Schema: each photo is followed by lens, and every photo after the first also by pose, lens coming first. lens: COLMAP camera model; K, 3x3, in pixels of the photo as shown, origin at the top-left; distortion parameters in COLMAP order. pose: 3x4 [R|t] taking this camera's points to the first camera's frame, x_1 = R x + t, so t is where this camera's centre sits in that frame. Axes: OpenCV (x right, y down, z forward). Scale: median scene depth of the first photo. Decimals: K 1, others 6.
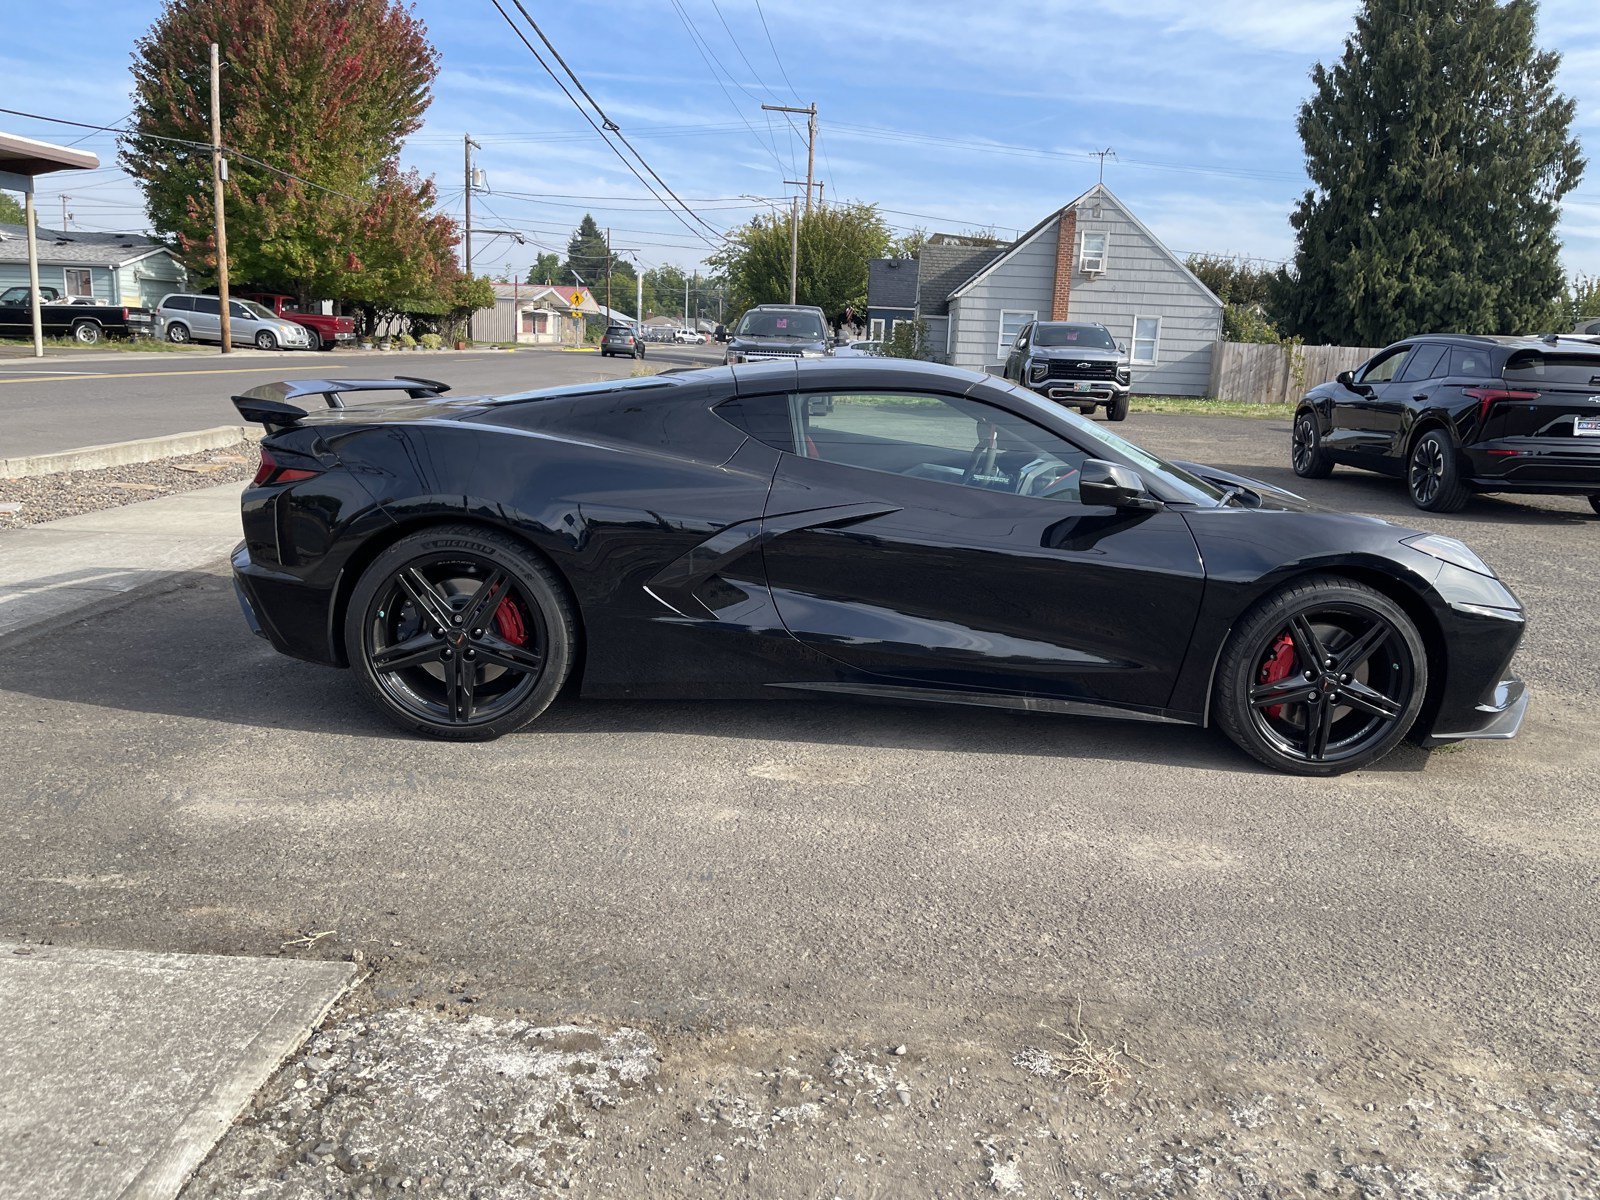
lens RADIAL K [[1239.8, 0, 814.4], [0, 1239.8, 553.9], [0, 0, 1]] dist [0.120105, -0.172943]
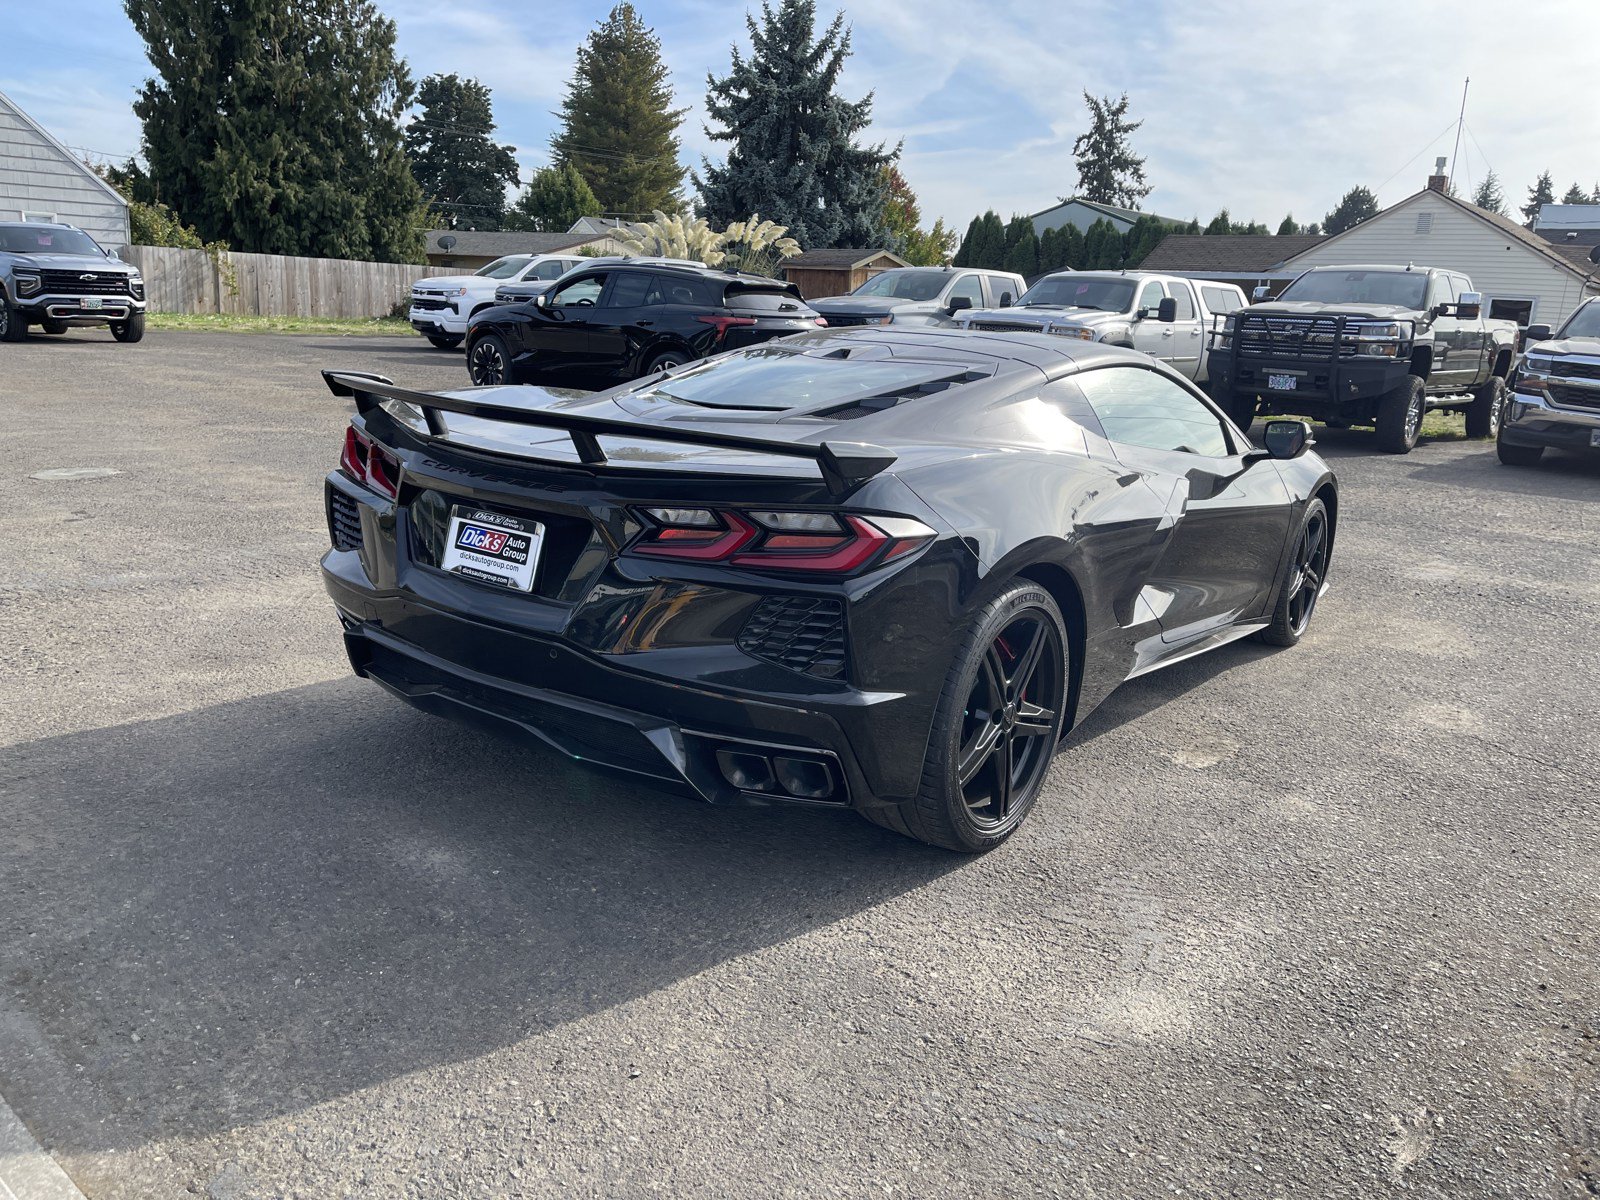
lens RADIAL K [[1239.8, 0, 814.4], [0, 1239.8, 553.9], [0, 0, 1]] dist [0.120105, -0.172943]
pose [[0.641701, -0.161602, 0.749736, -0.094654], [0.104739, 0.986856, 0.123066, -0.014591], [-0.759769, -0.000446, 0.650193, 0.055056]]
